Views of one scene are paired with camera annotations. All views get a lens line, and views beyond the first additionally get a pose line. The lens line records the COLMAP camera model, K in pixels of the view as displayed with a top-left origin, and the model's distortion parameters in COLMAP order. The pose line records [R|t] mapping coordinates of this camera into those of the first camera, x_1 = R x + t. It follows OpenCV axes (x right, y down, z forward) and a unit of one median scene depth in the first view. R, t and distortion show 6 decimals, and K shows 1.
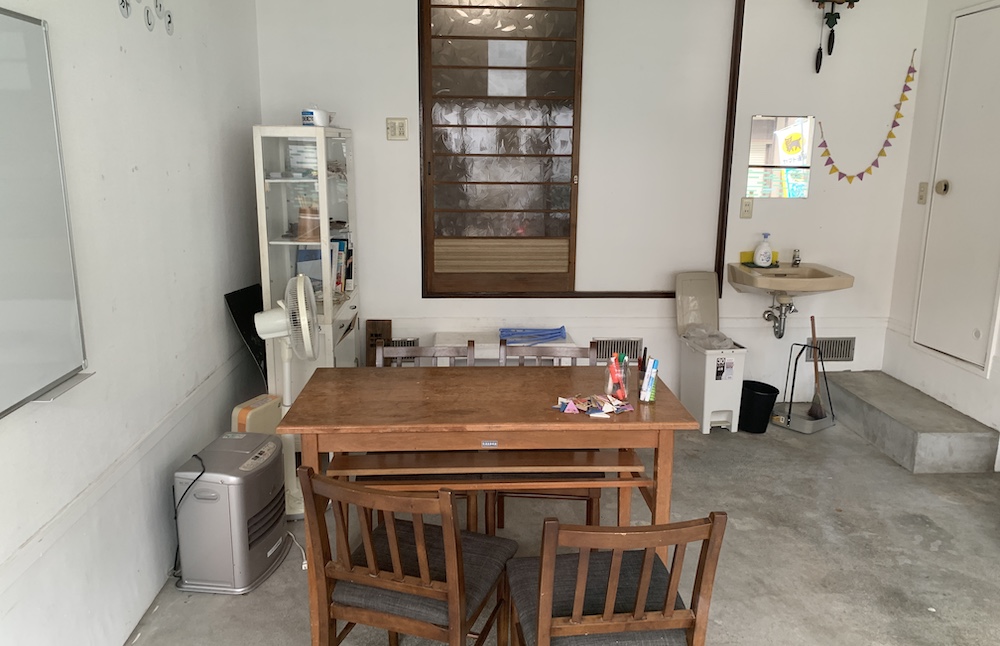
lens RADIAL K [[766.5, 0, 500.7], [0, 766.5, 306.3], [0, 0, 1]] dist [0.005739, 0.000088]
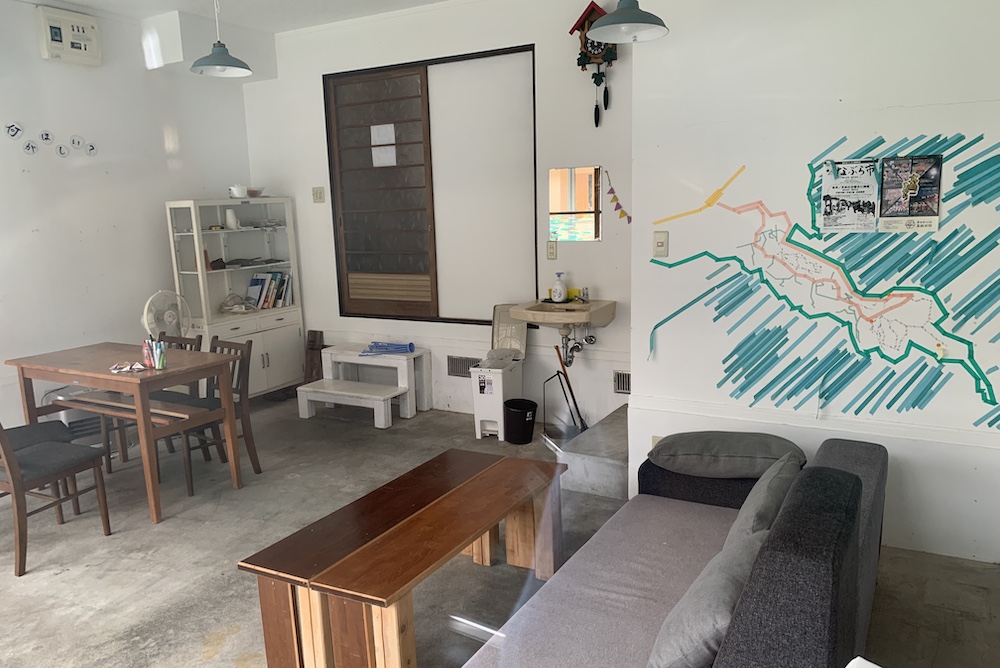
lens RADIAL K [[743.6, 0, 500.0], [0, 743.6, 334.0], [0, 0, 1]] dist [0.003019, -0.001727]
pose [[0.837962, 0.056706, -0.542774, 0.870439], [-0.066574, 0.997780, 0.001463, -0.000139], [0.541652, 0.034909, 0.839878, 0.037666]]
